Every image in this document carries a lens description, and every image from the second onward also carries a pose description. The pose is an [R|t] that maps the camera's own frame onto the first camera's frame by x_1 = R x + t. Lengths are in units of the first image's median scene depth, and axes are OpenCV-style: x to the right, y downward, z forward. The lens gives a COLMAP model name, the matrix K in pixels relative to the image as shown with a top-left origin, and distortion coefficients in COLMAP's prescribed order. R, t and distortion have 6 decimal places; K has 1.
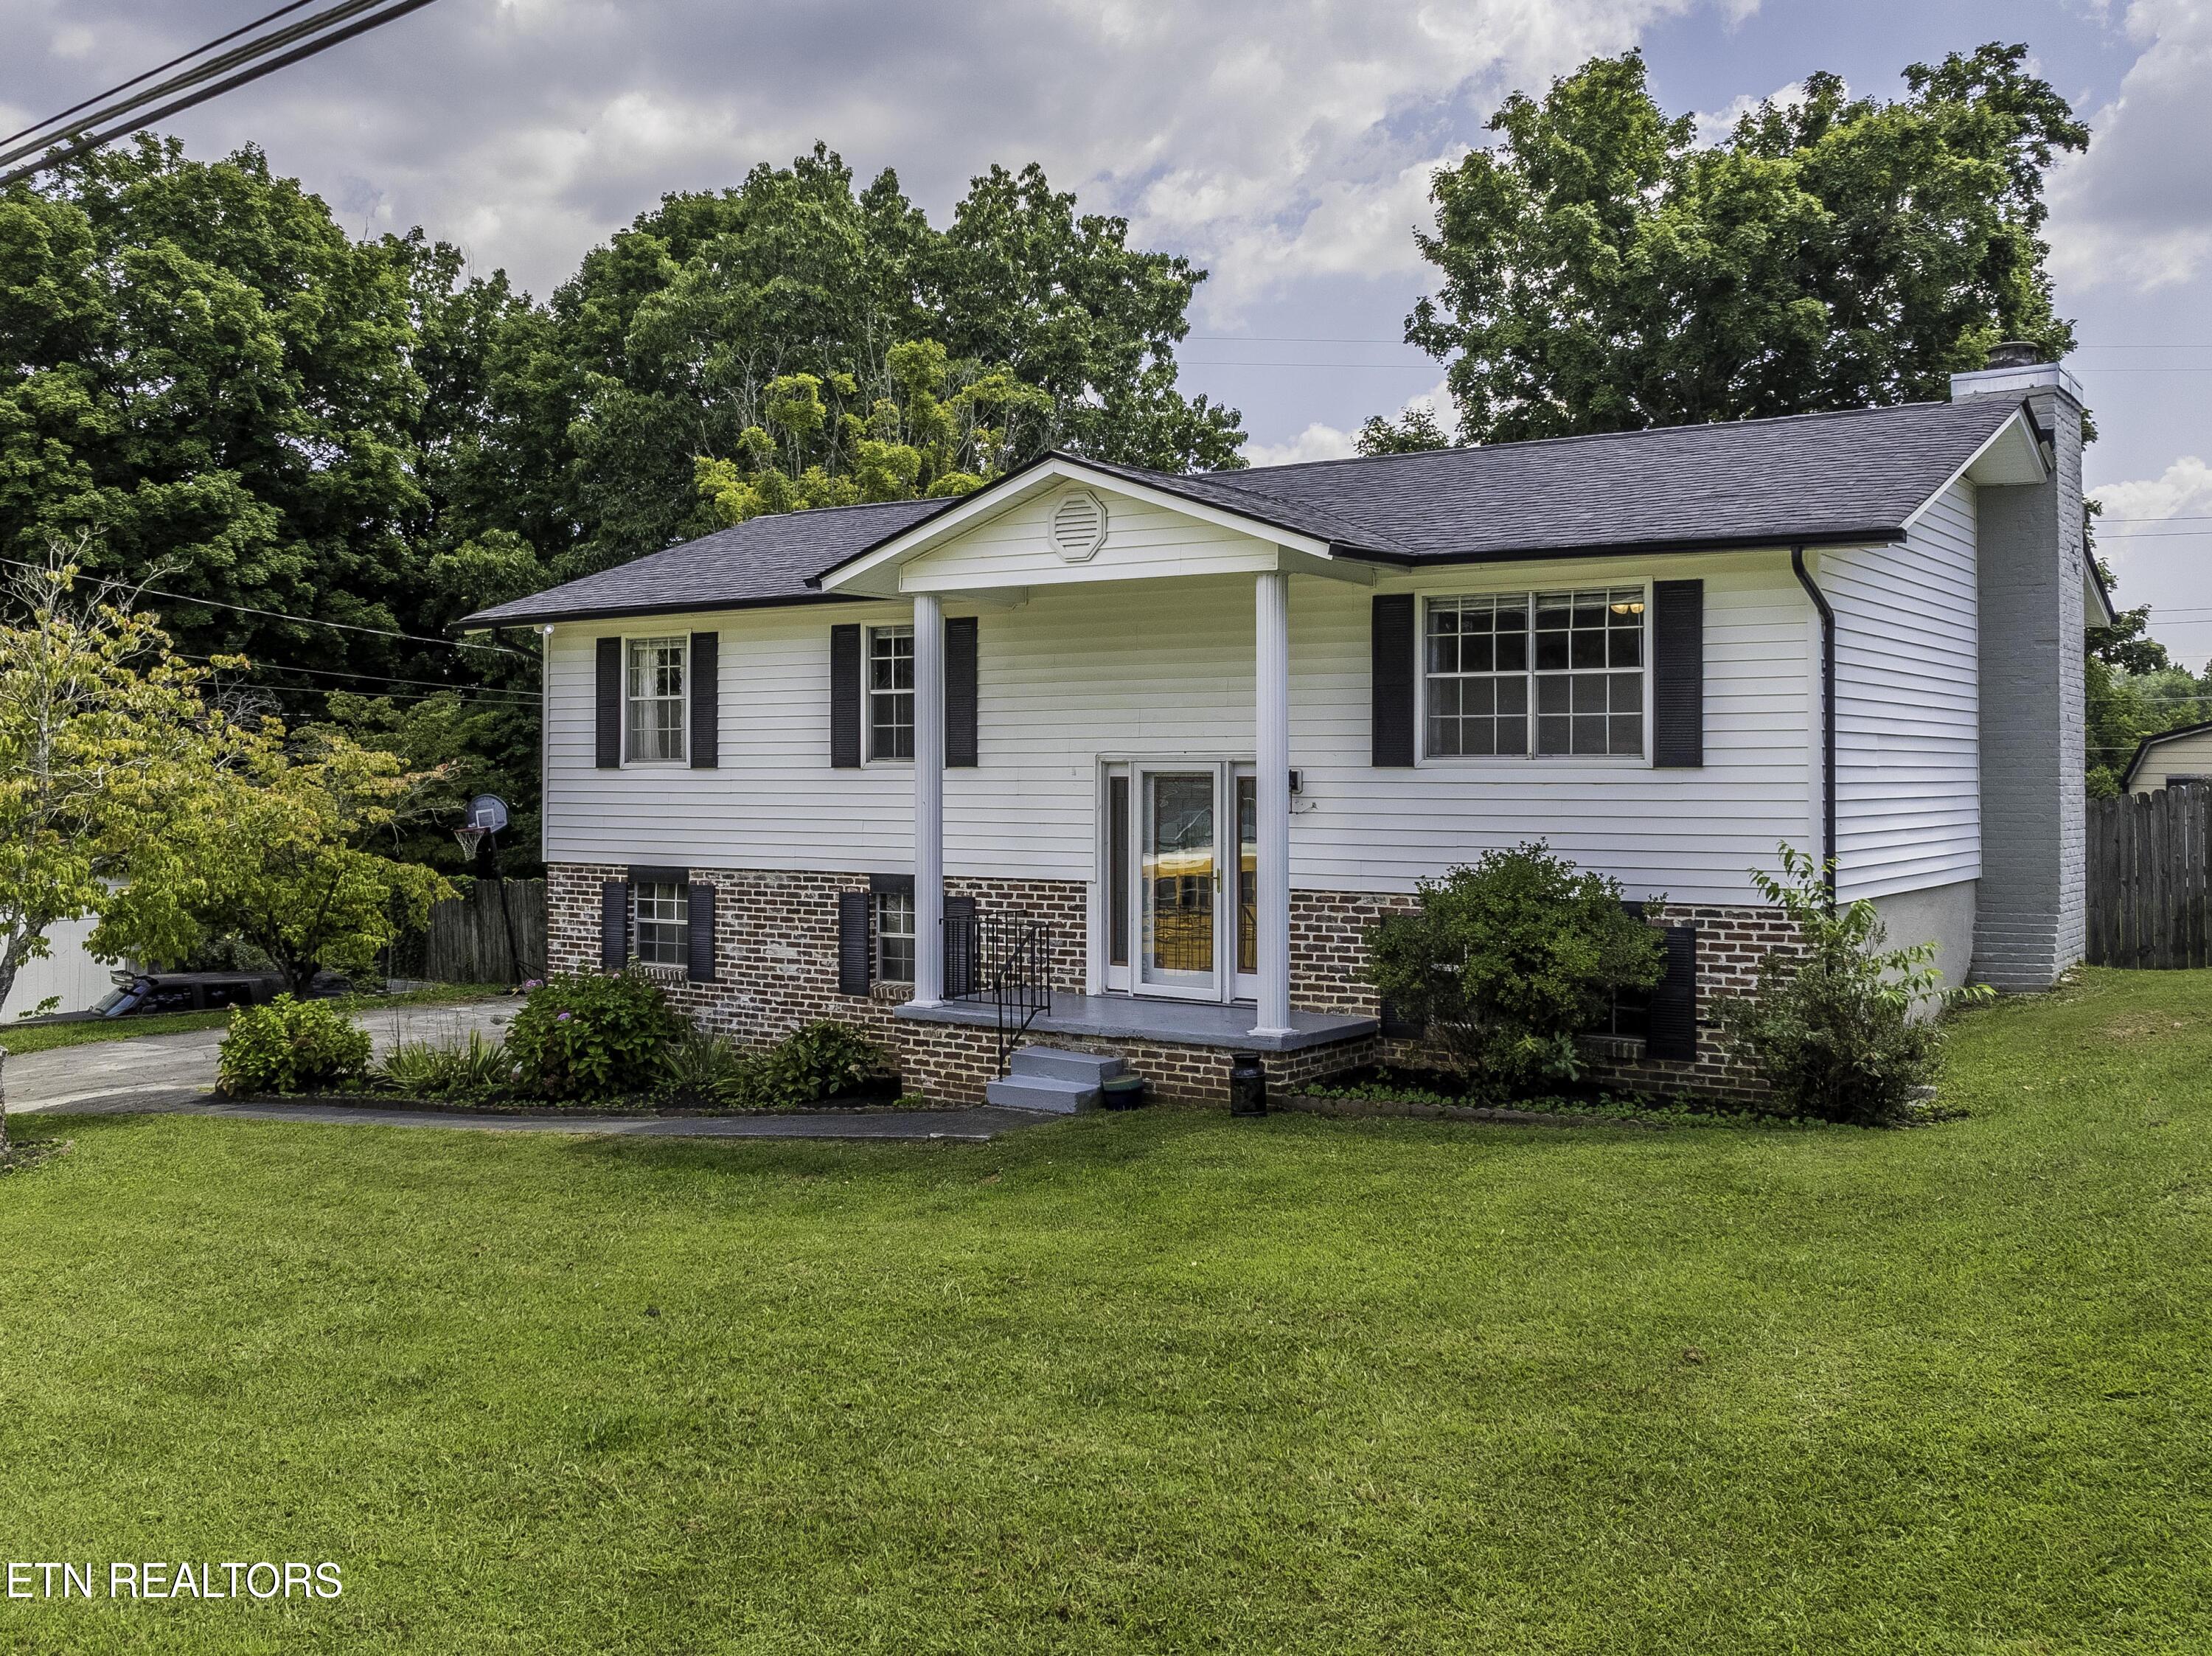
lens RADIAL K [[2041.5, 0, 1056.9], [0, 2041.5, 740.7], [0, 0, 1]] dist [-0.003963, -0.072698]
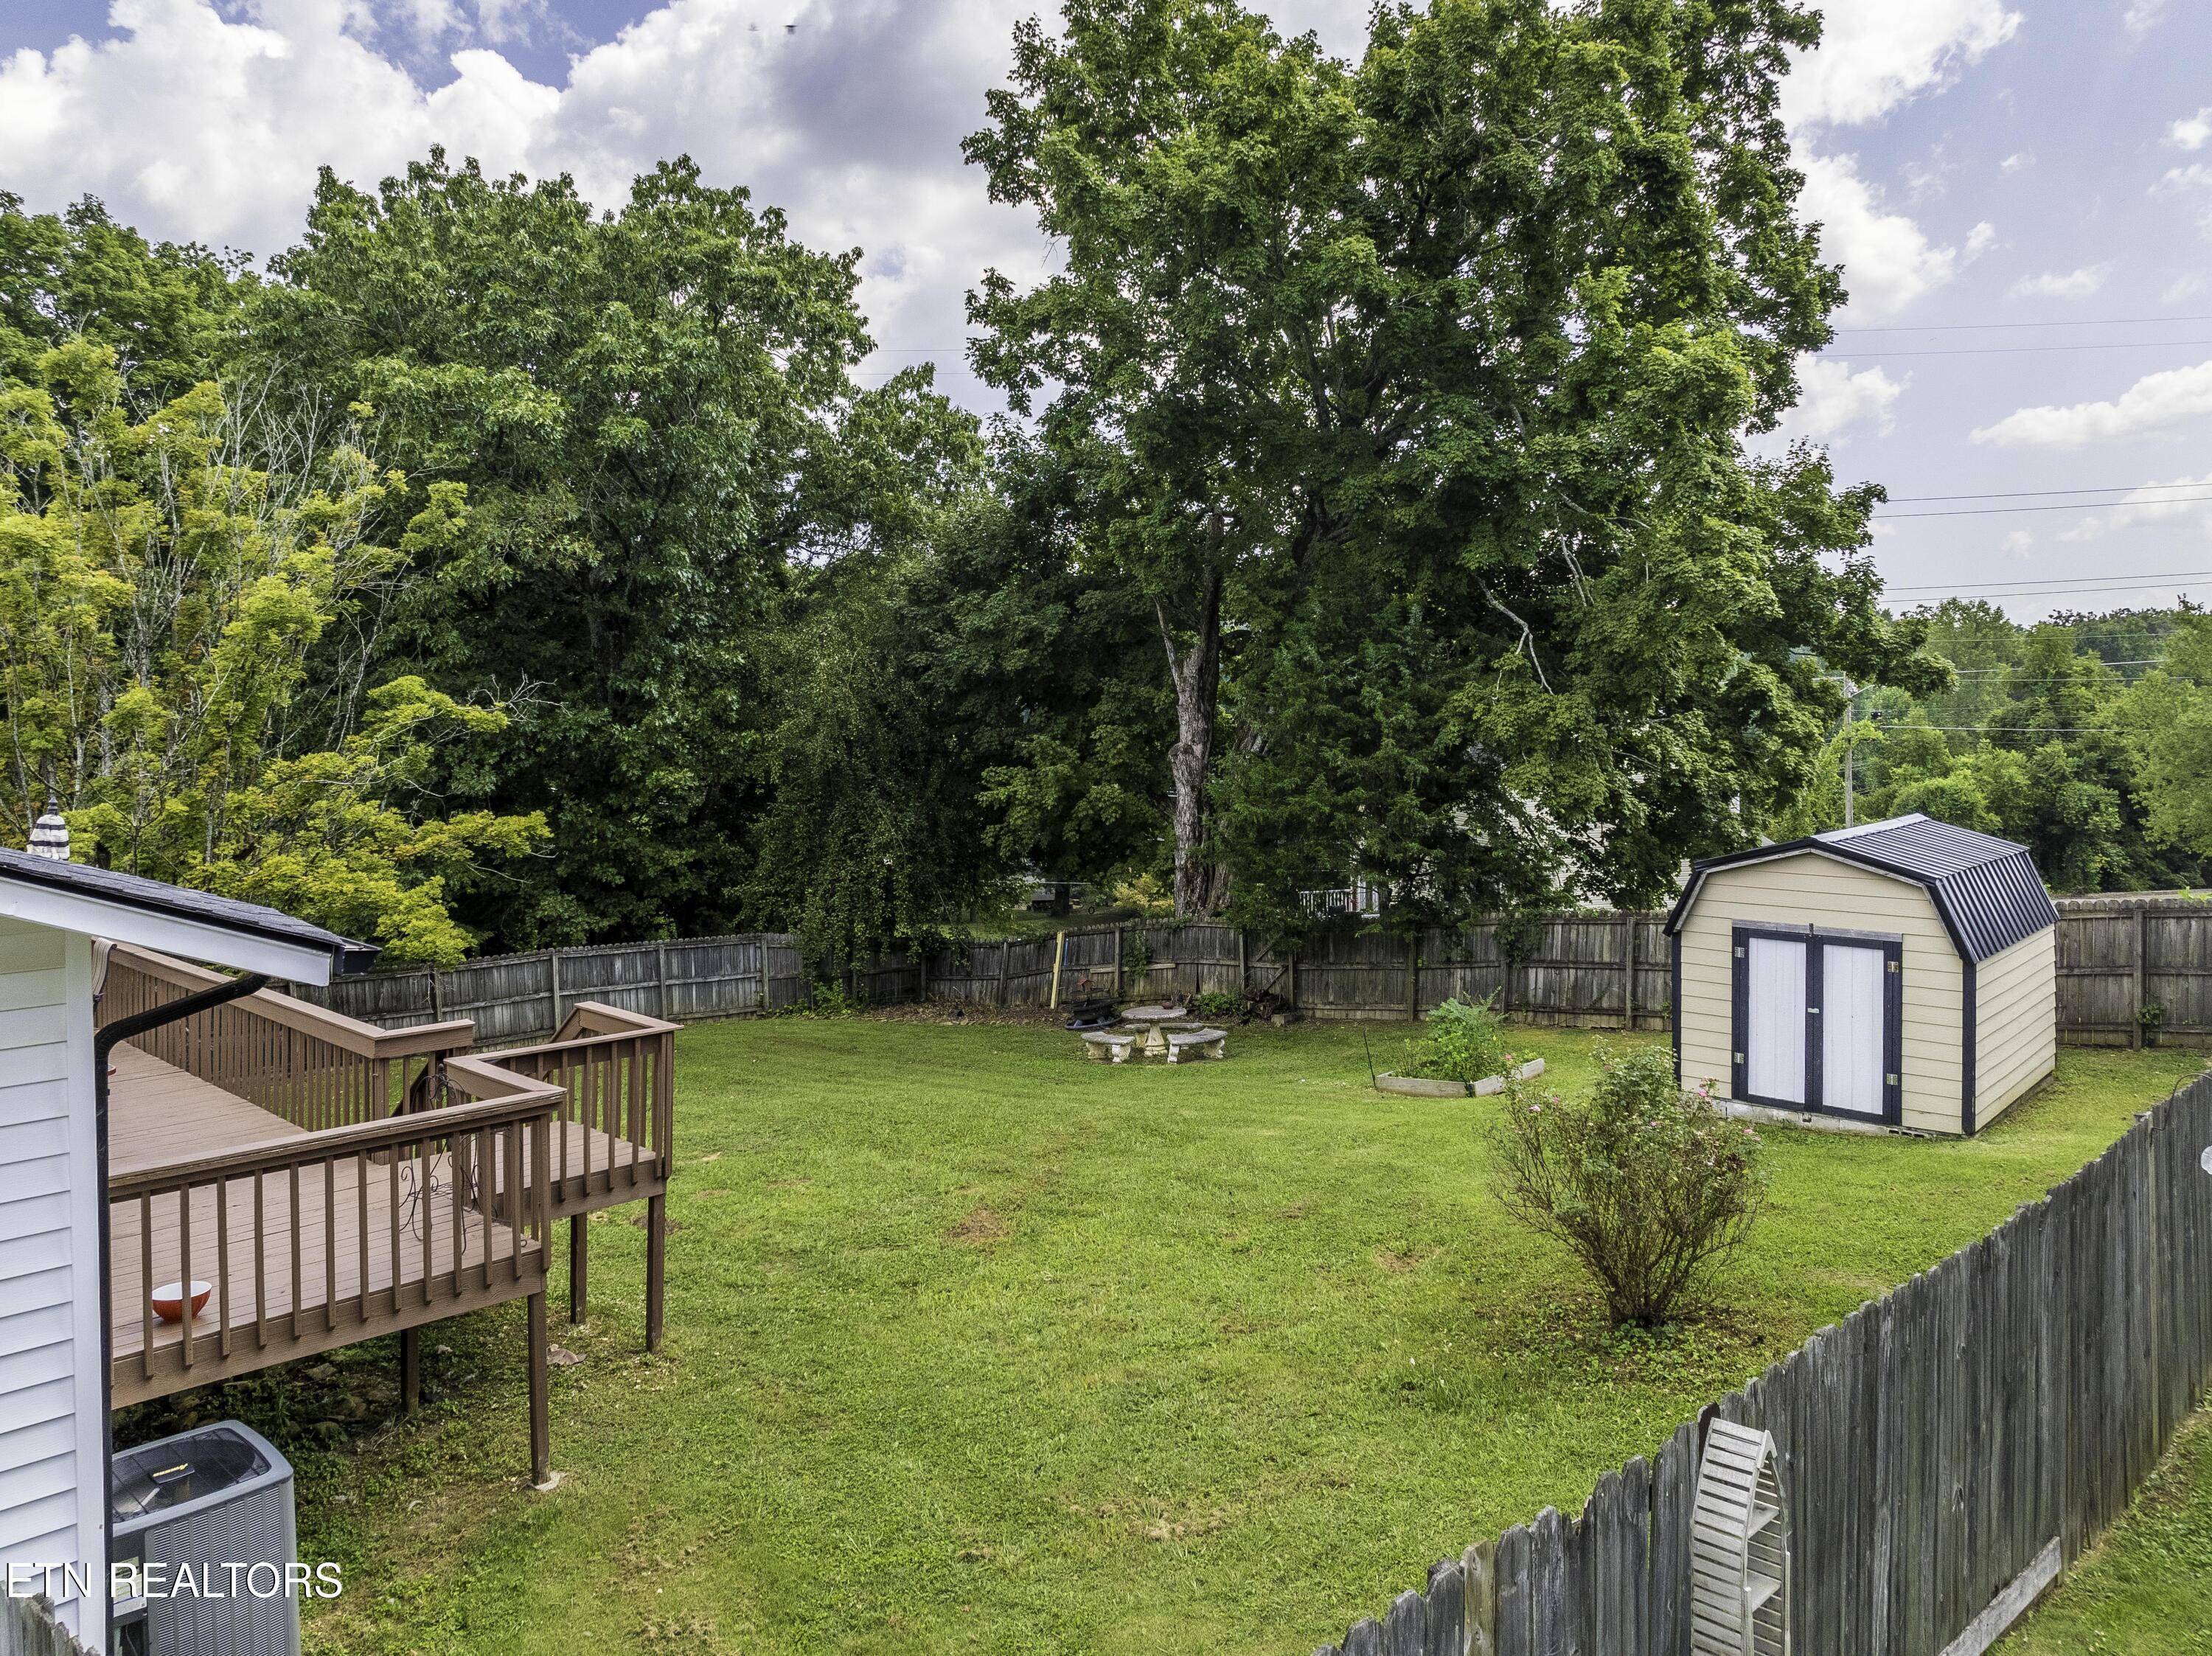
lens RADIAL K [[1600.4, 0, 1083.5], [0, 1600.4, 729.3], [0, 0, 1]] dist [-0.092765, 0.081264]
pose [[0.990786, -0.008985, -0.135138, 0.693475], [0.013429, 0.999397, 0.032011, -0.109068], [0.134769, -0.033530, 0.990310, 0.794421]]
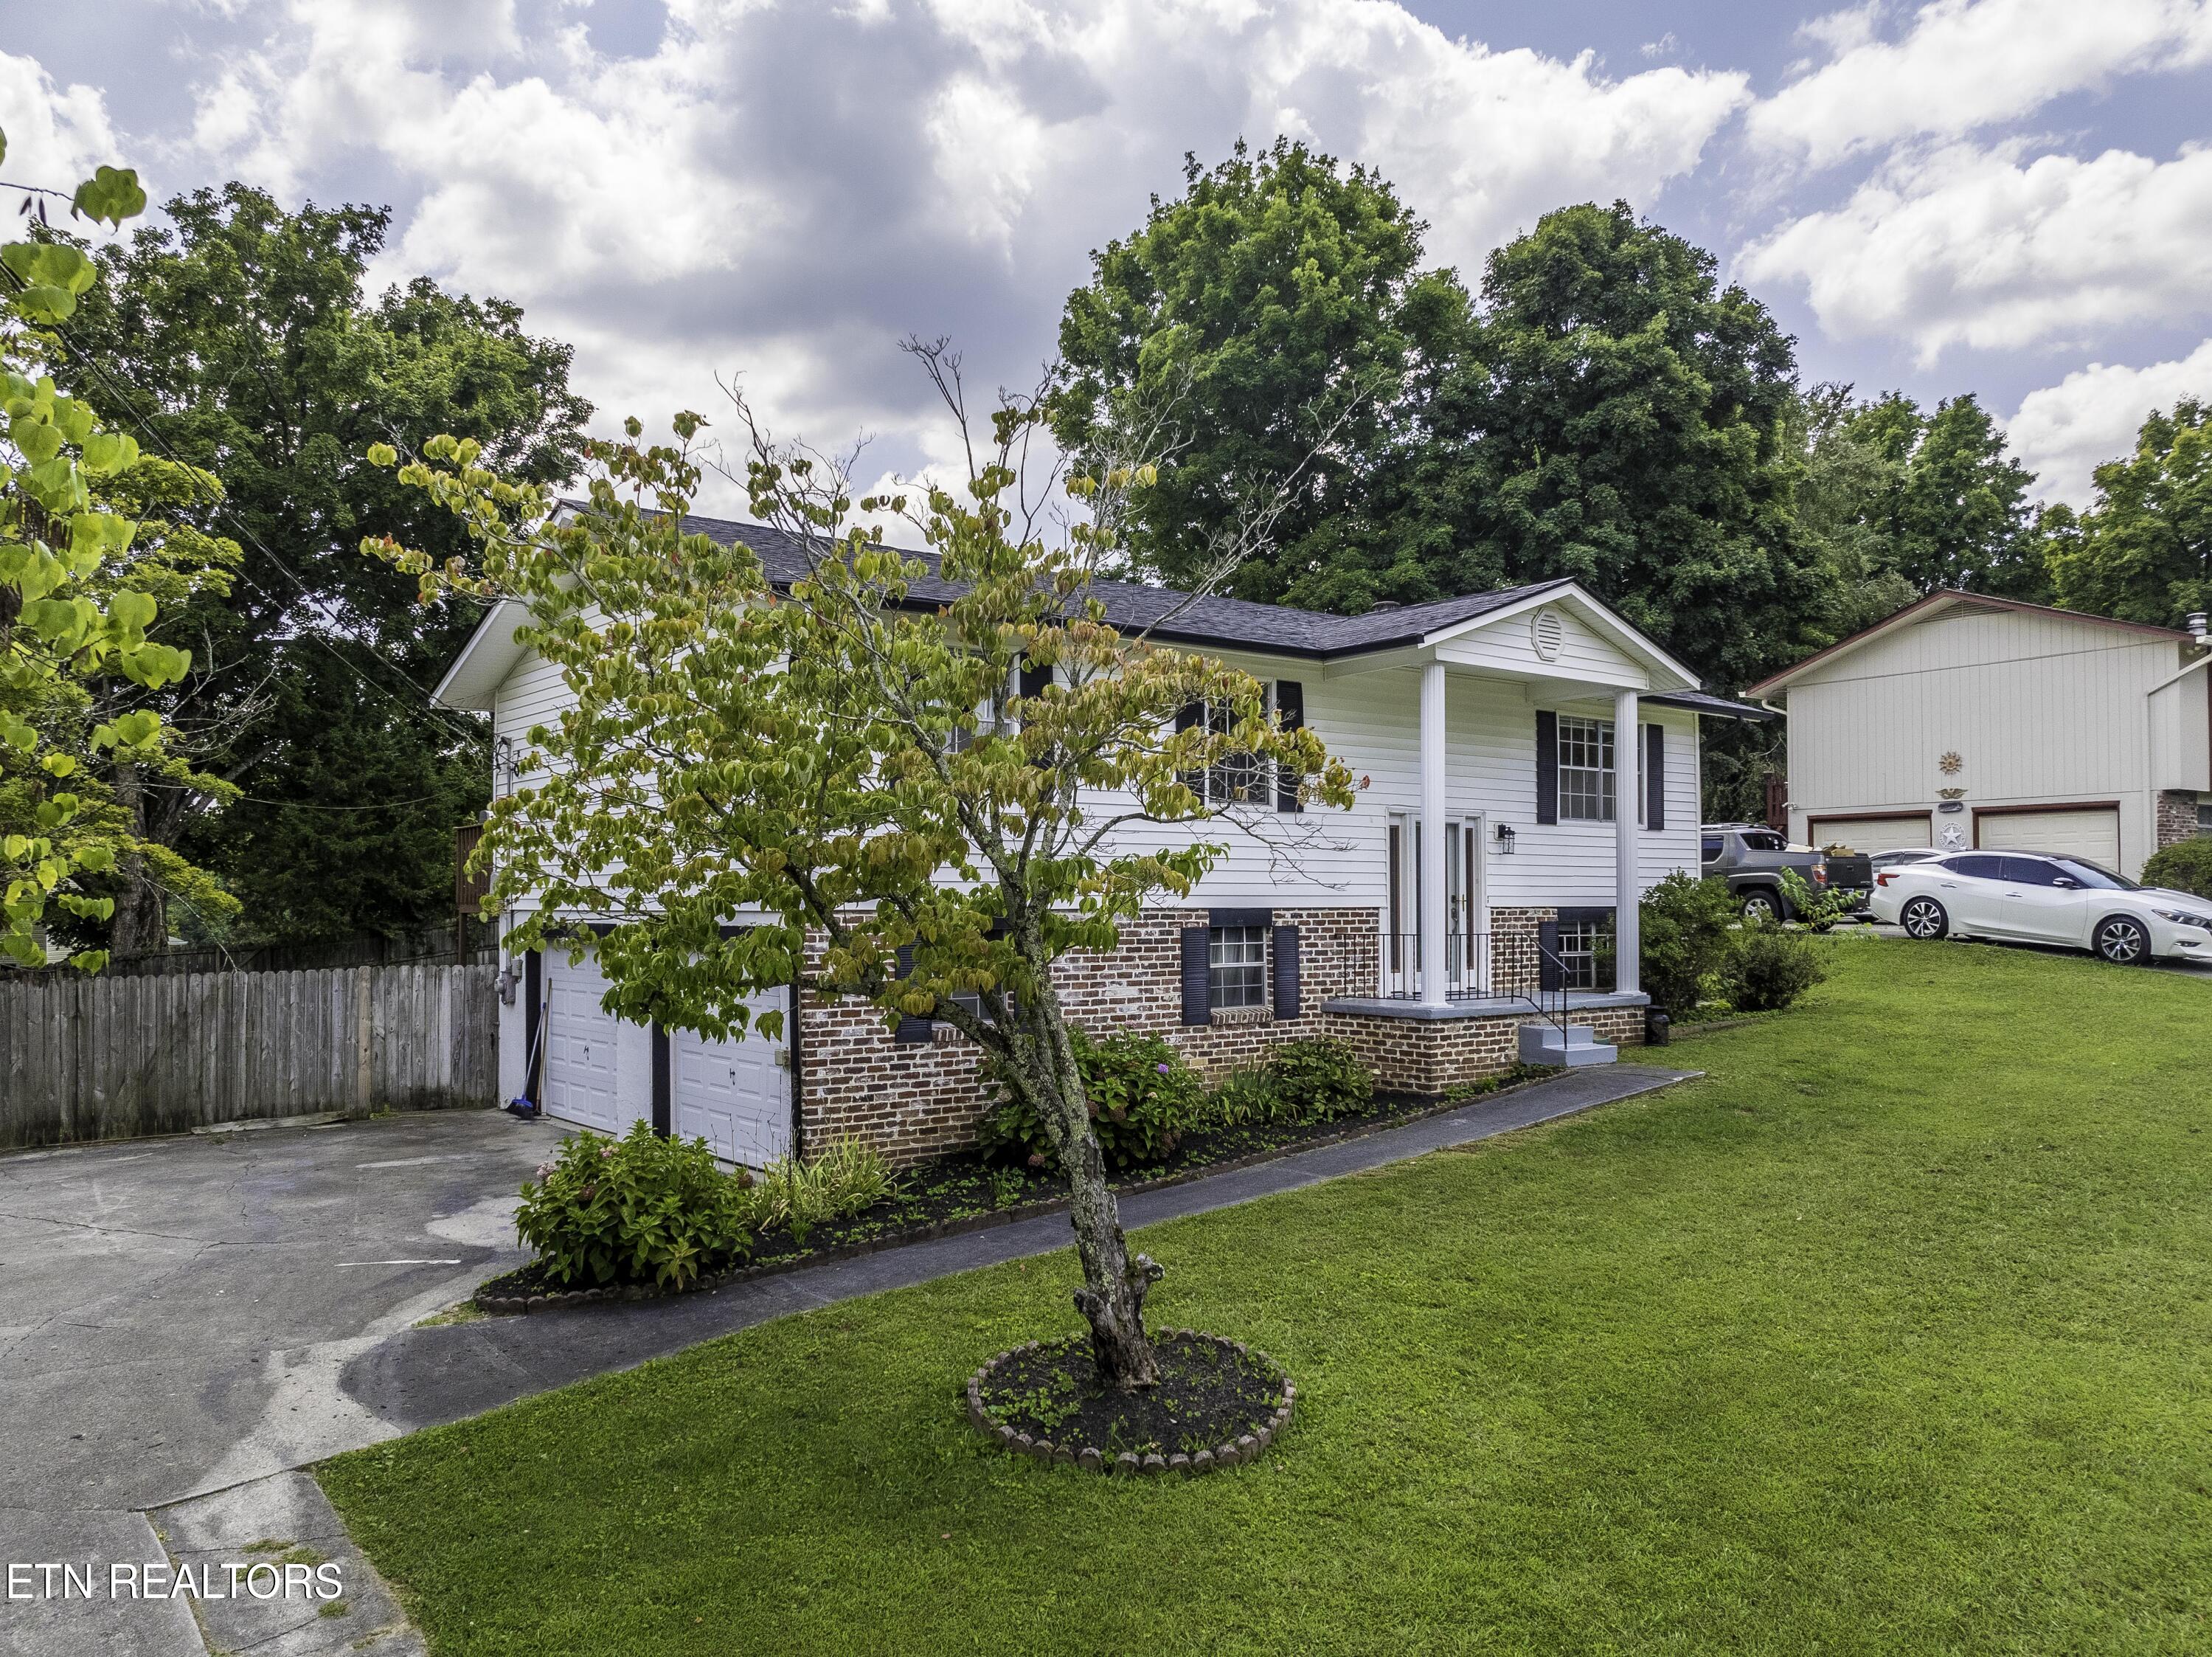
lens RADIAL K [[1628.9, 0, 1047.9], [0, 1628.9, 878.8], [0, 0, 1]] dist [-0.004753, -0.062575]
pose [[0.307960, 0.013381, 0.951305, -0.902438], [-0.013408, 0.999863, -0.009723, 0.057611], [-0.951305, -0.009760, 0.308098, 0.800185]]
